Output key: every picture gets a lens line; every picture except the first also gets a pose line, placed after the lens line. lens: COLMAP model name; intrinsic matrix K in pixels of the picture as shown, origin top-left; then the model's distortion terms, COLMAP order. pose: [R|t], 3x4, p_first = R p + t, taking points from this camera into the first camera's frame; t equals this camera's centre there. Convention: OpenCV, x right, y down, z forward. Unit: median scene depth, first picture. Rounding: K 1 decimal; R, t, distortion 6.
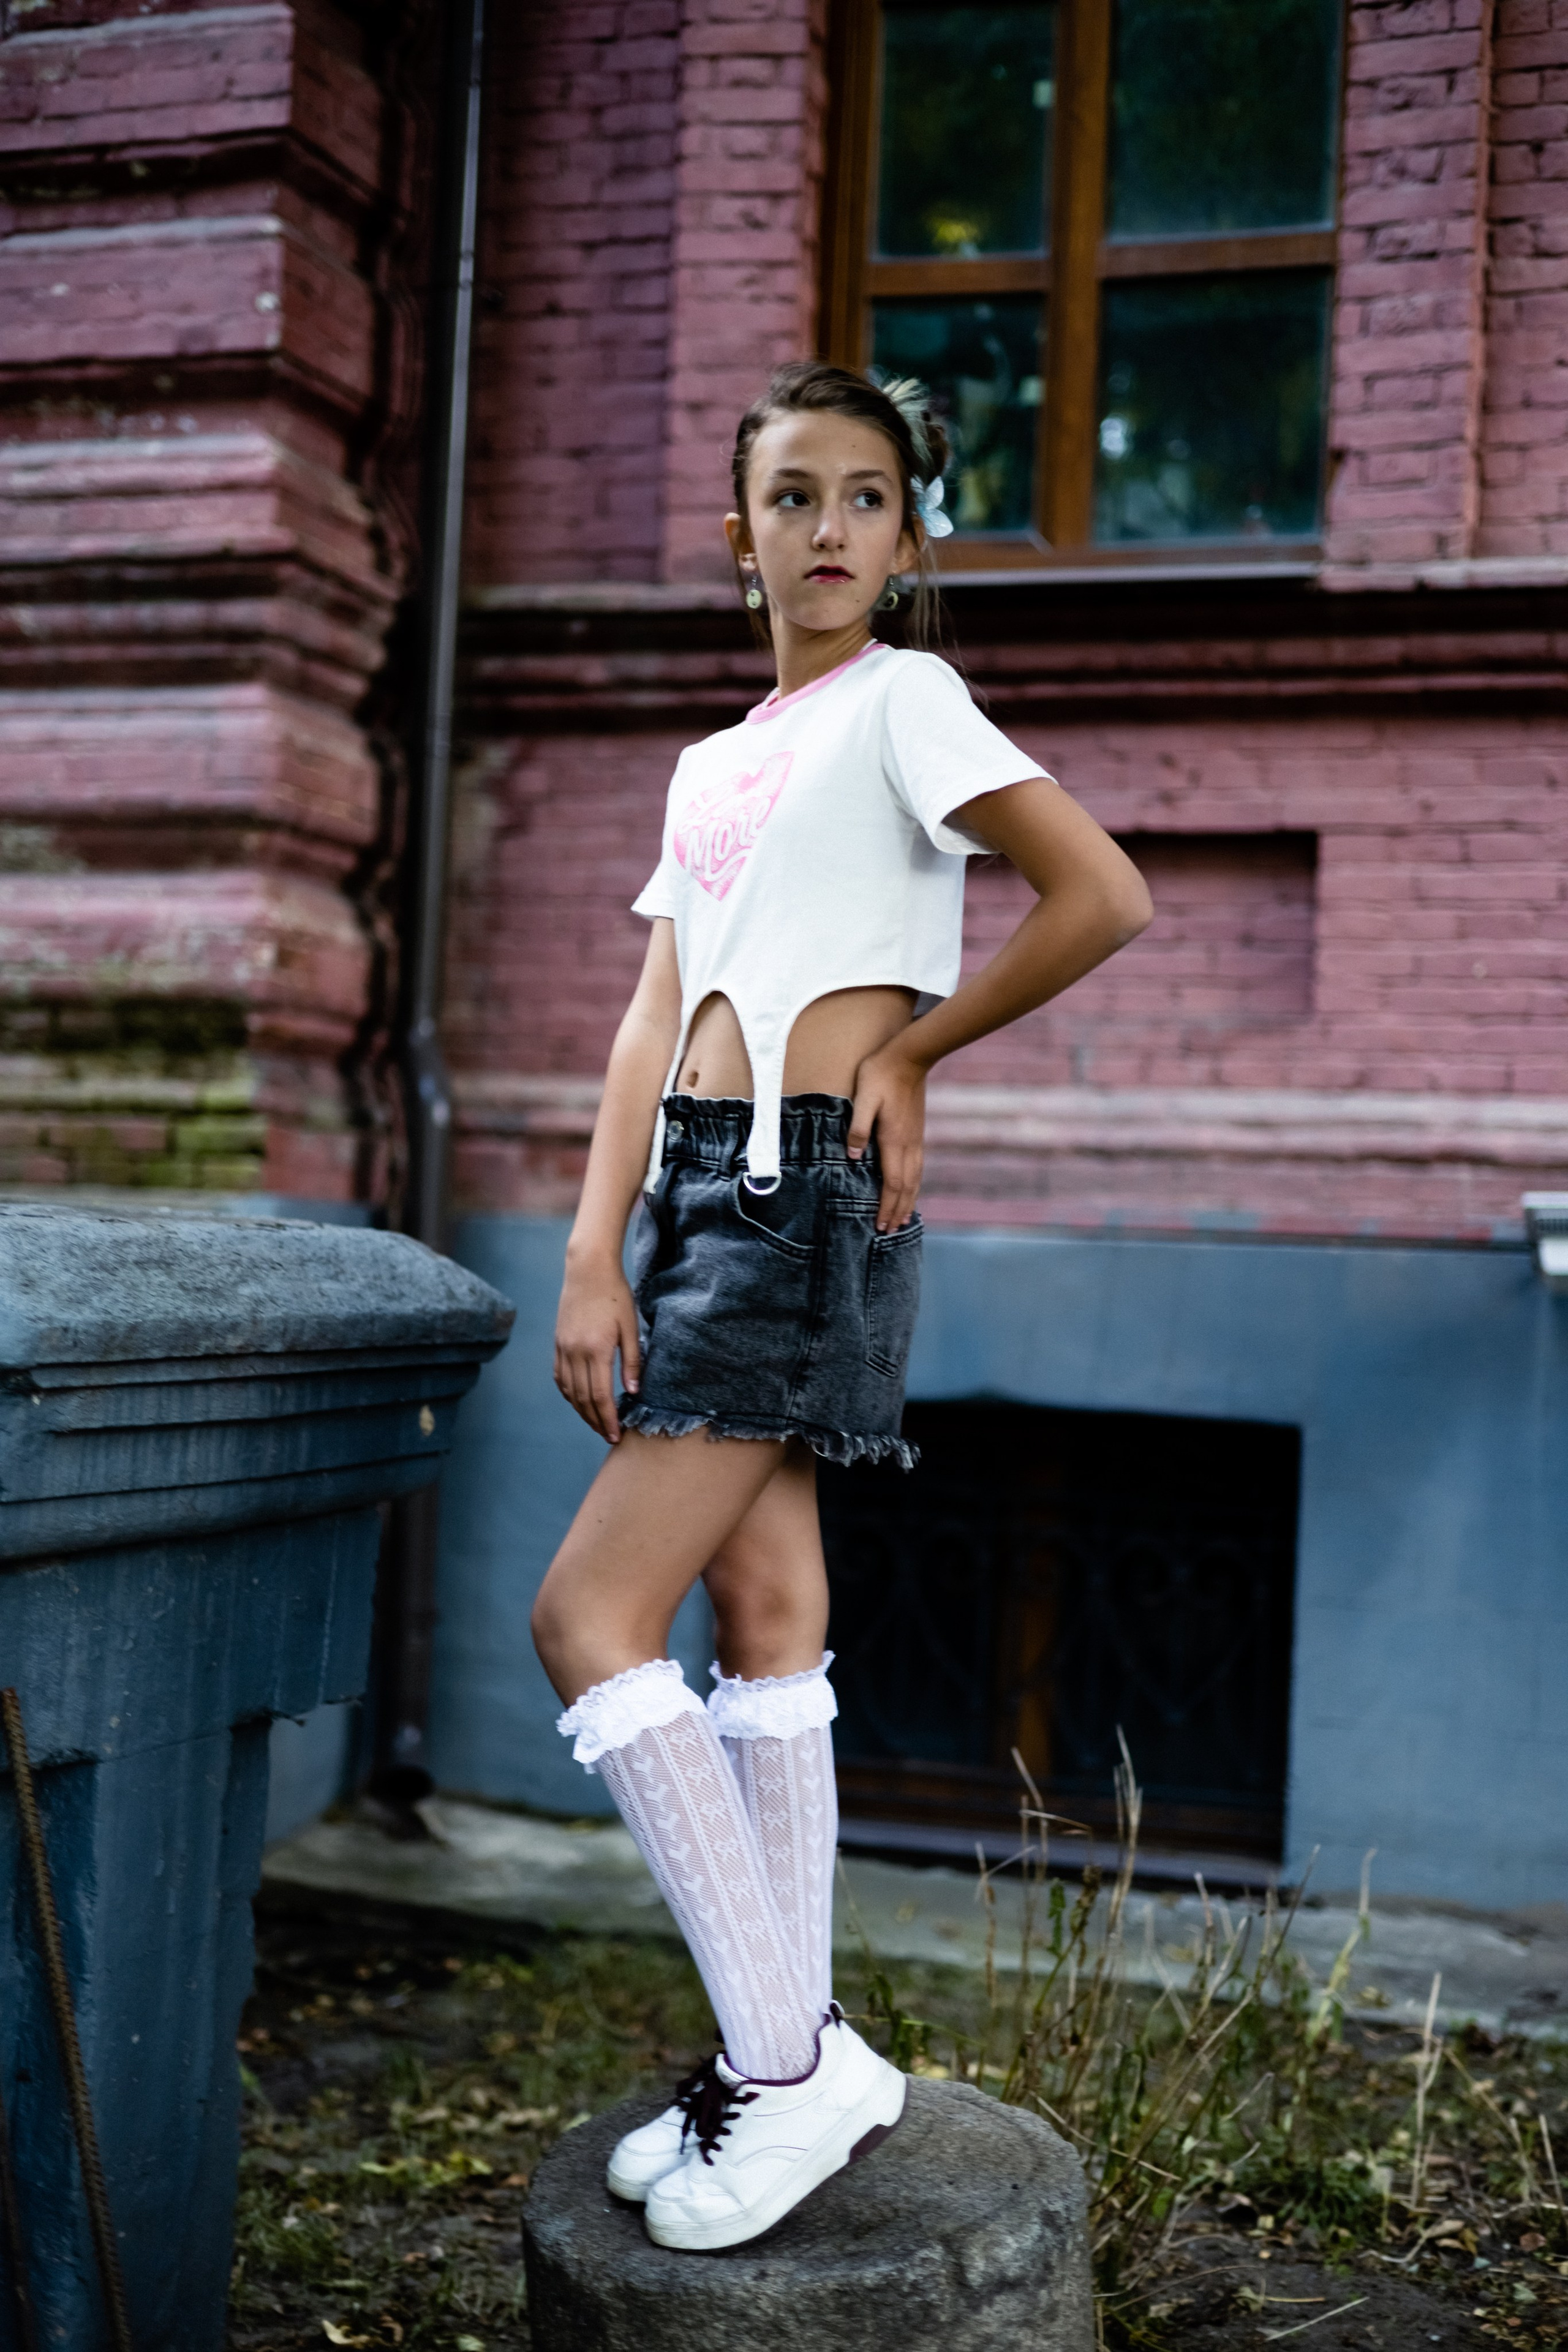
lens RADIAL K [[3341.5, 0, 784.0], [0, 3341.5, 1176.0], [0, 0, 1]] dist [0.007909, 0.013706]
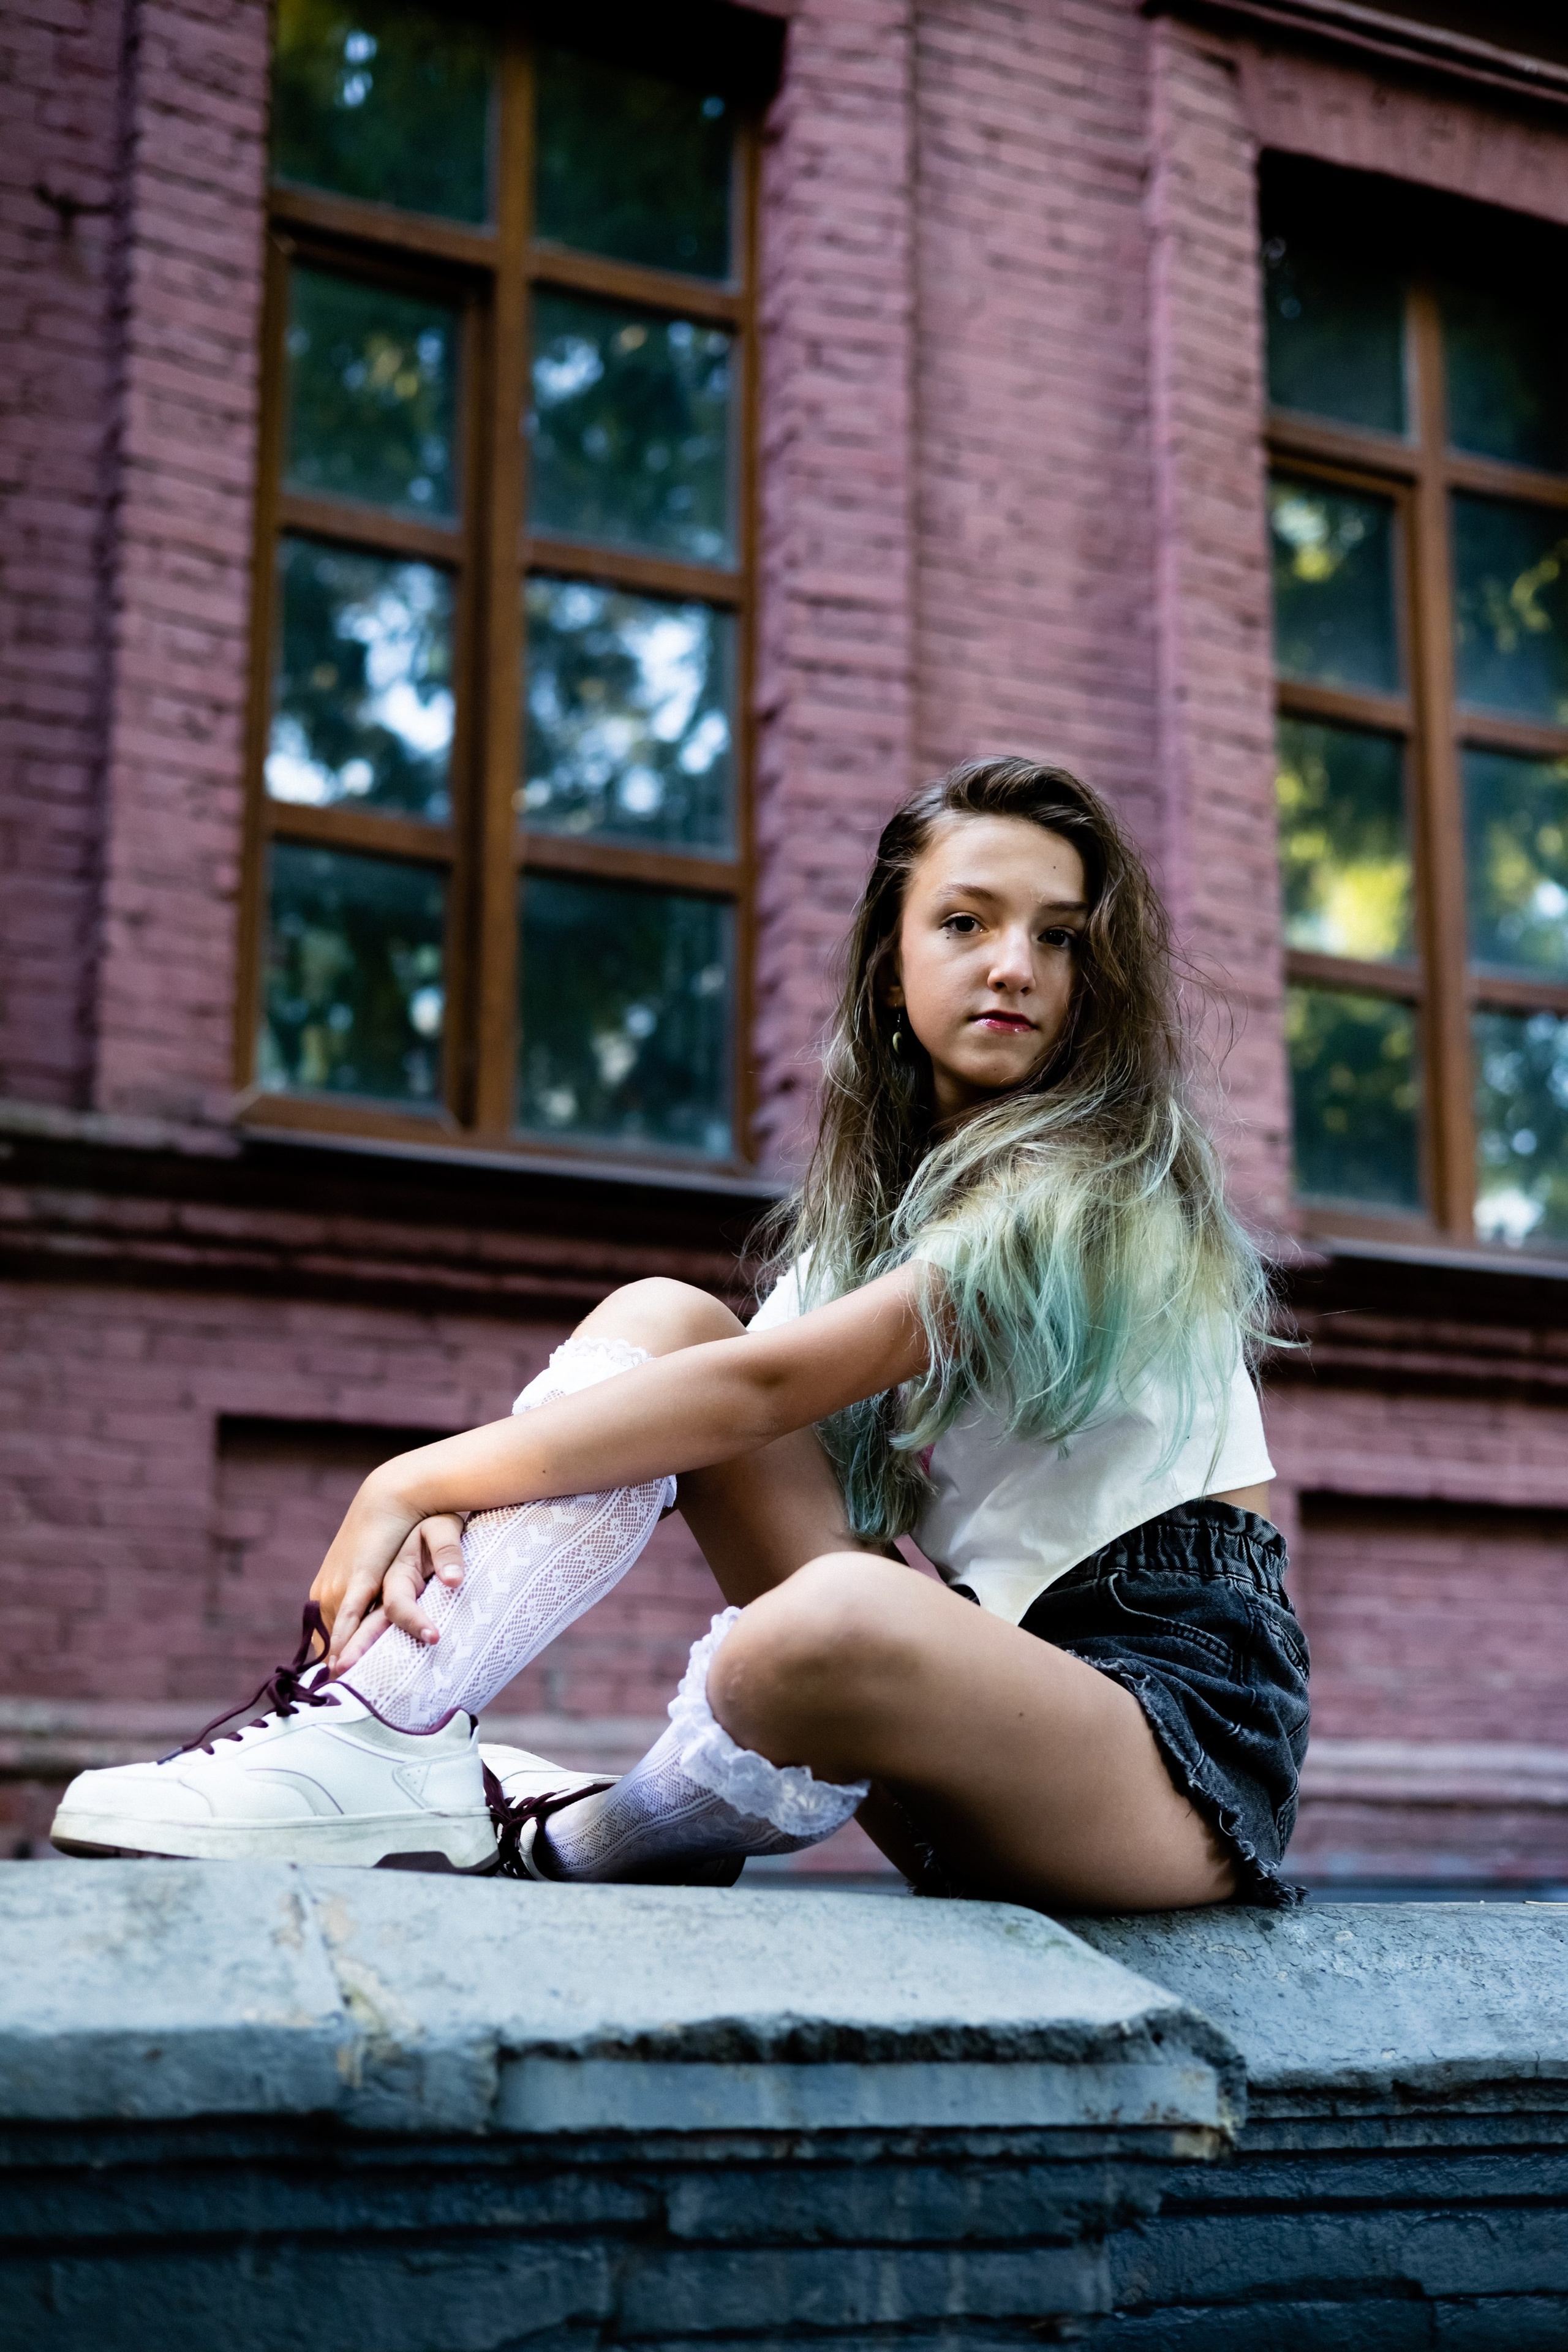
lens RADIAL K [[3346.0, 0, 787.8], [0, 3346.0, 1171.0], [0, 0, 1]] dist [0.008182, 0.065000]
pose [[0.716011, 0.116521, 0.688296, -0.517274], [0.001602, 0.985695, -0.168534, -0.018552], [-0.698087, 0.121774, 0.705582, 0.283430]]
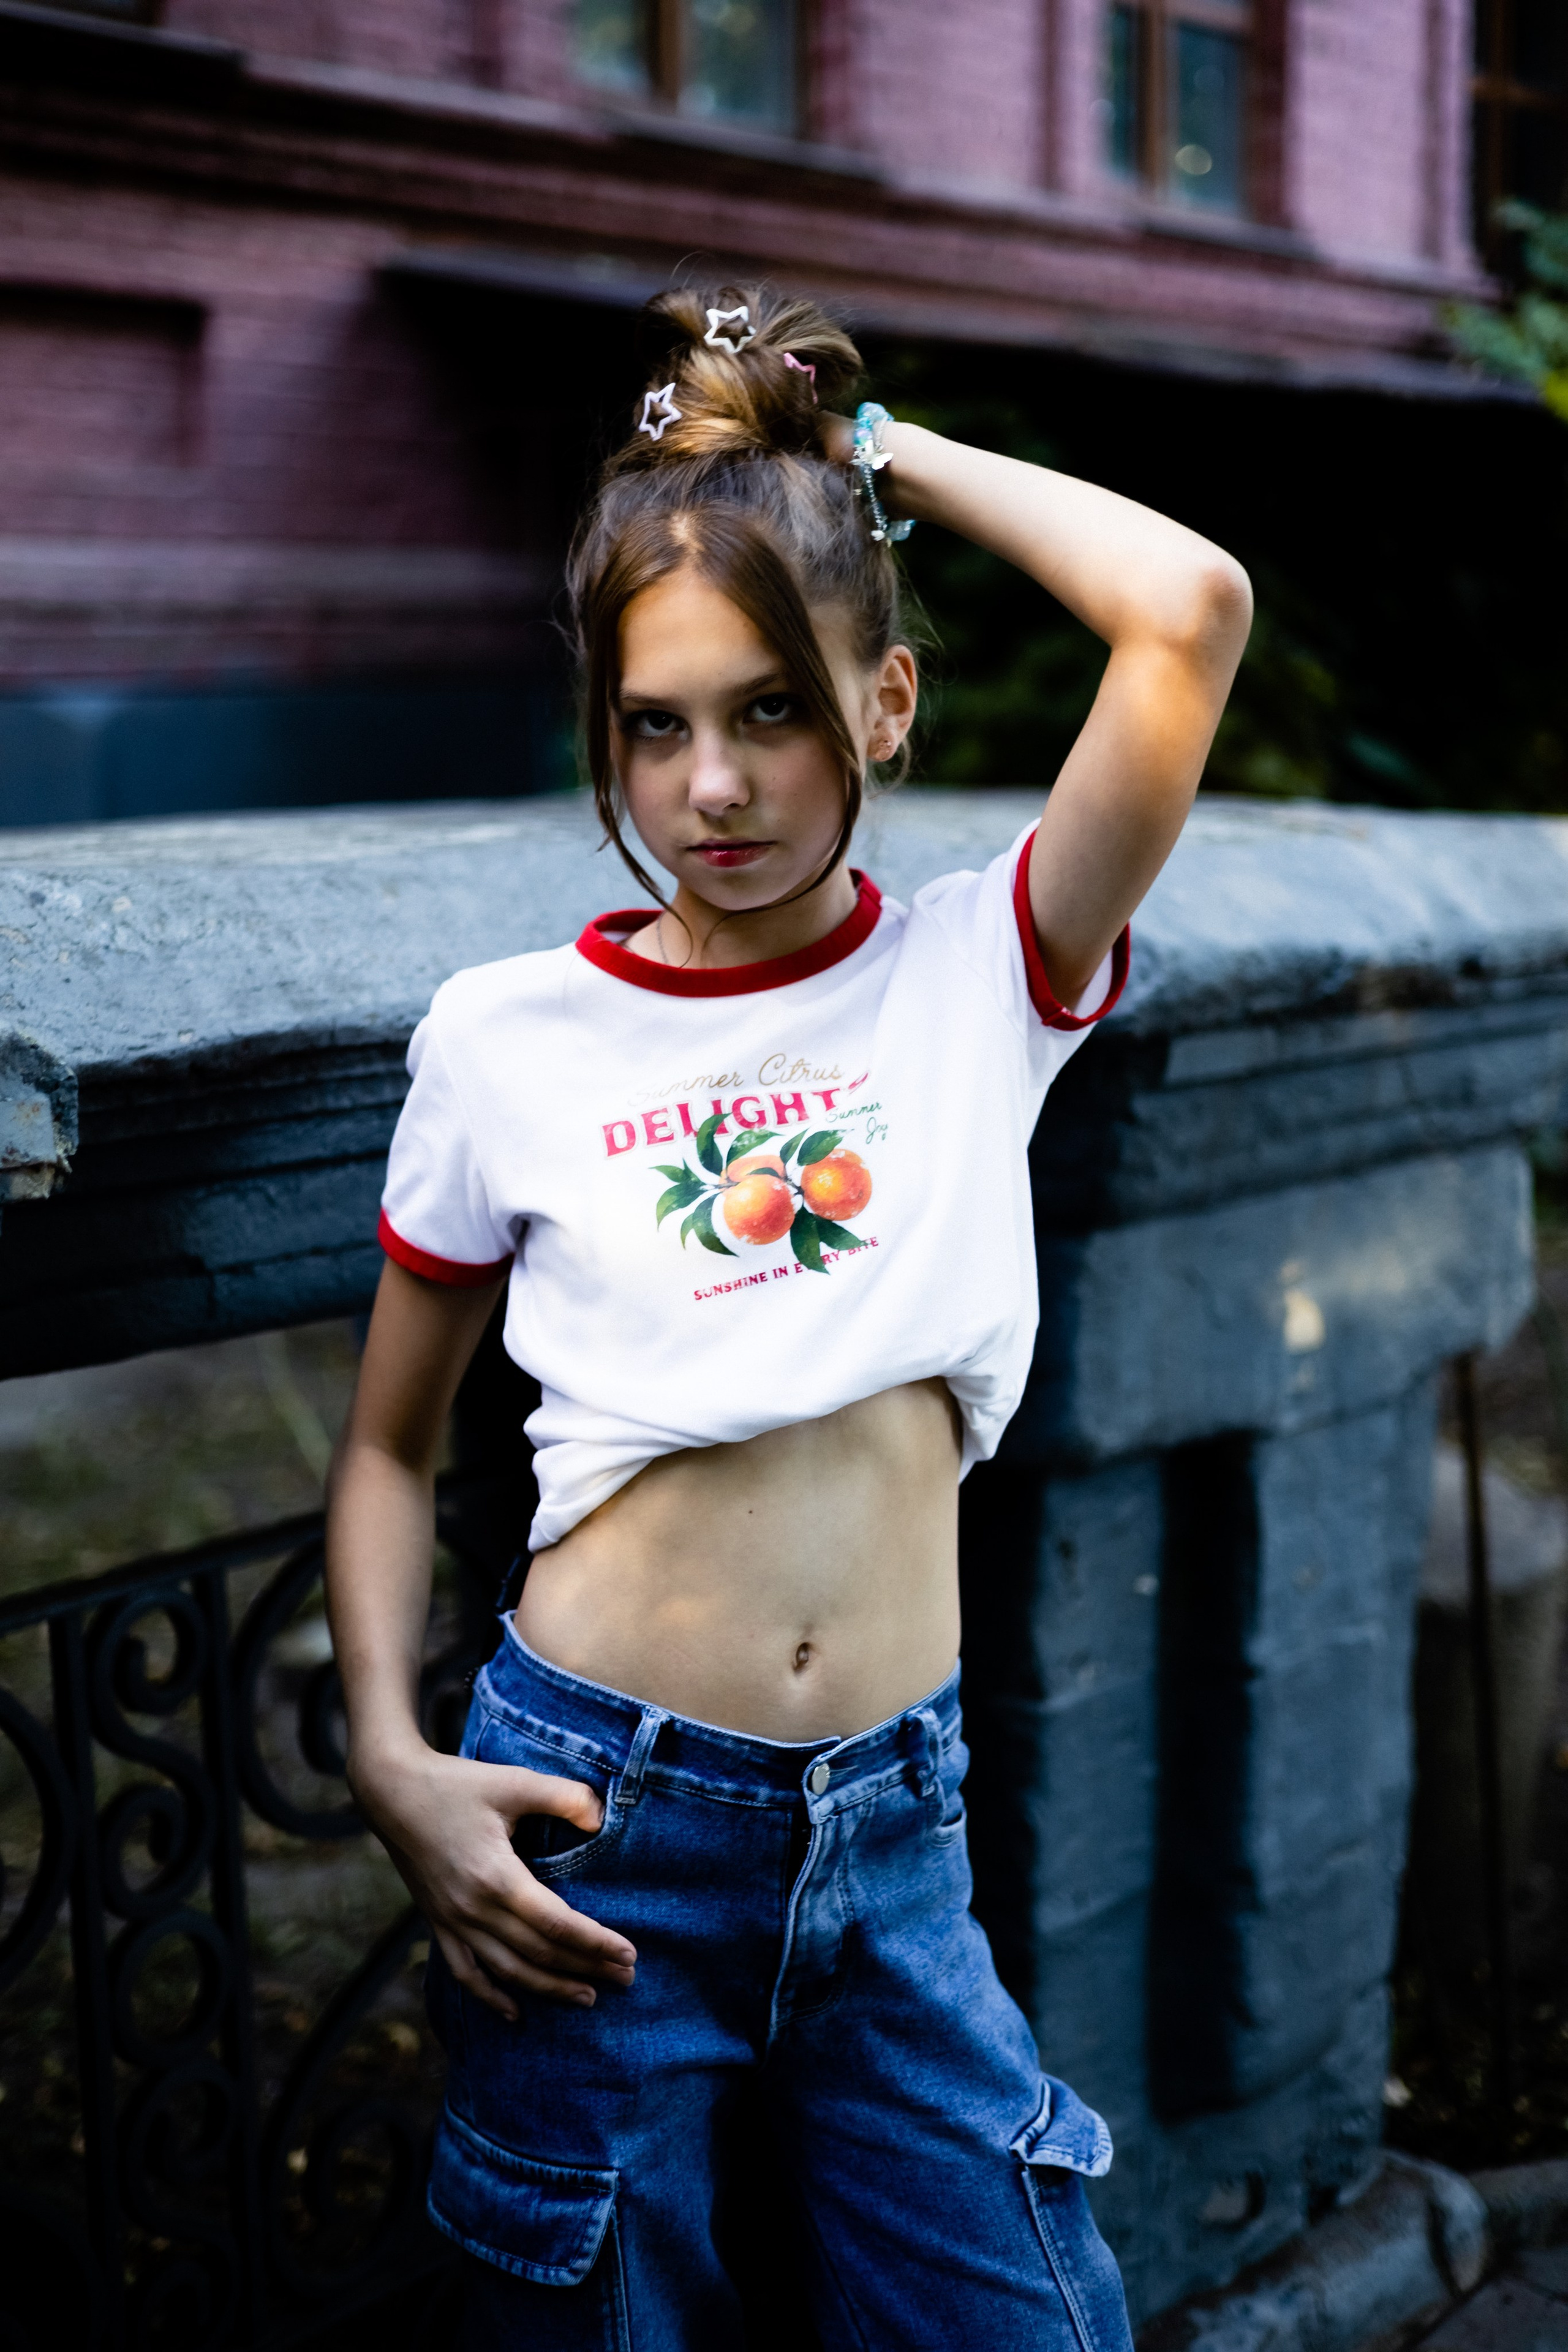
lens RADIAL K [[3377.2, 0, 784.0], [0, 3377.2, 1176.0], [0, 0, 1]] dist [0.007859, 0.070295]
pose [[0.328406, -0.185181, 0.926206, -0.504824], [-0.005512, 0.980201, 0.197930, -0.033474], [-0.944521, -0.070107, 0.320883, 0.328536]]
